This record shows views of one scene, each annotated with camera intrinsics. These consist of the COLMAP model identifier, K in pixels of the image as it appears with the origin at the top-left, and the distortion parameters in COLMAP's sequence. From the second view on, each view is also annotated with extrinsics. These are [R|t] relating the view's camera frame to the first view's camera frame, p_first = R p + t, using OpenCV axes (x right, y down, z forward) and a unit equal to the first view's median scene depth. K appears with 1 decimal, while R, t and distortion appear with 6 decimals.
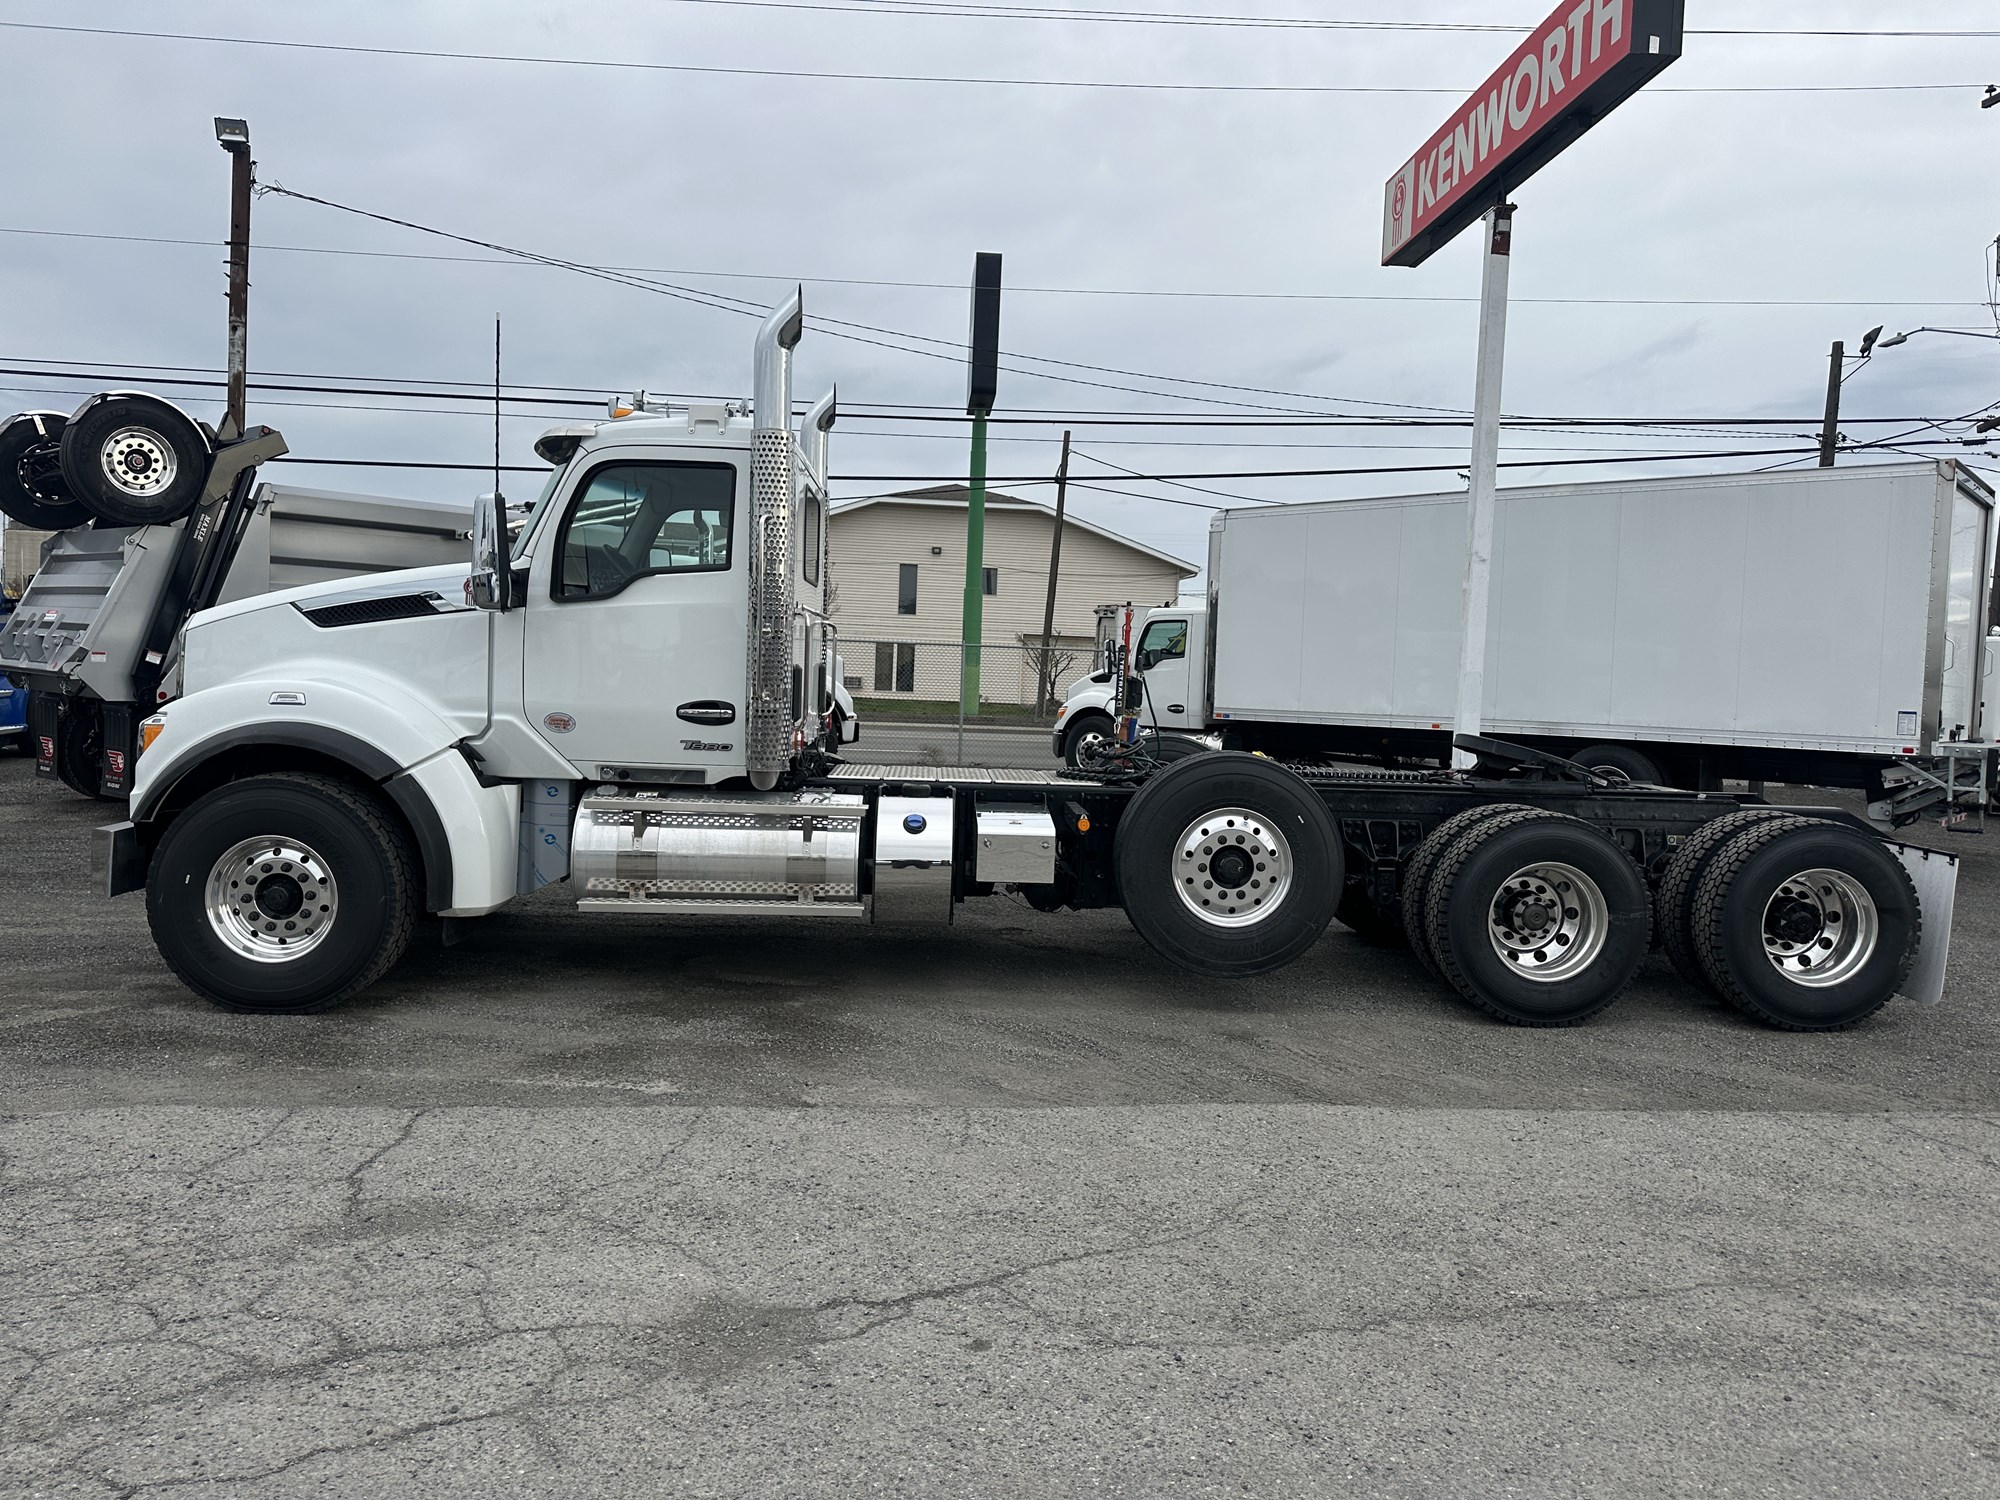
lens RADIAL K [[1466.6, 0, 1003.3], [0, 1466.6, 744.3], [0, 0, 1]] dist [0.009587, -0.008813]
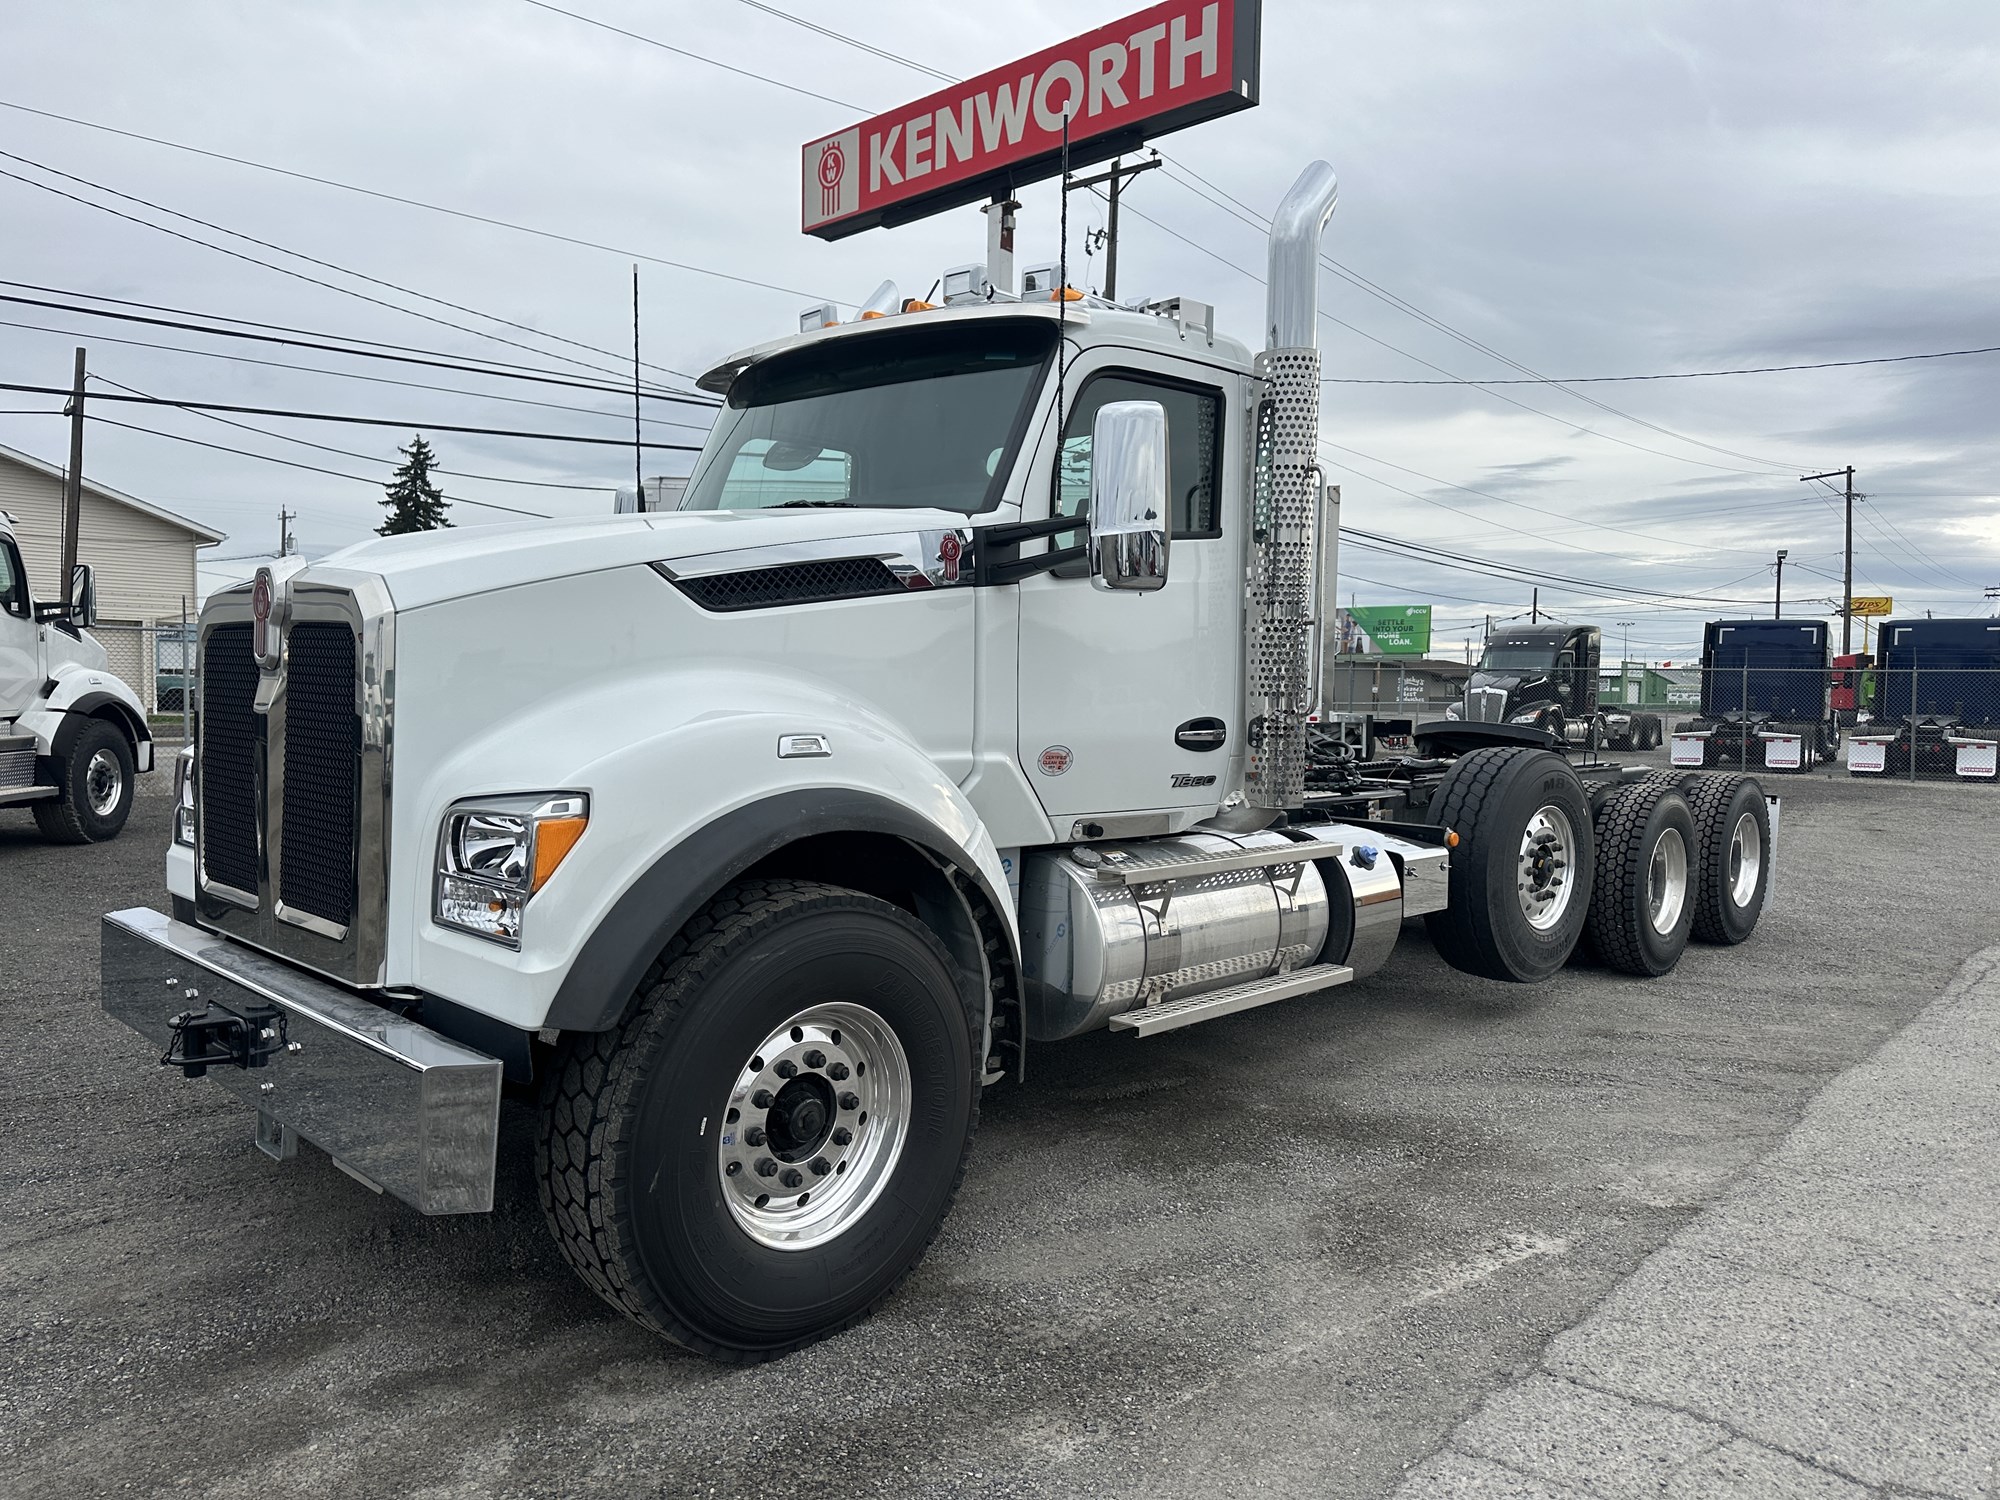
lens RADIAL K [[1466.6, 0, 1000.7], [0, 1466.6, 751.0], [0, 0, 1]] dist [0.009587, -0.008813]
pose [[0.719877, -0.055505, 0.691879, -0.772530], [0.044519, 0.998437, 0.033778, -0.042151], [-0.692673, 0.006486, 0.721223, 0.543603]]
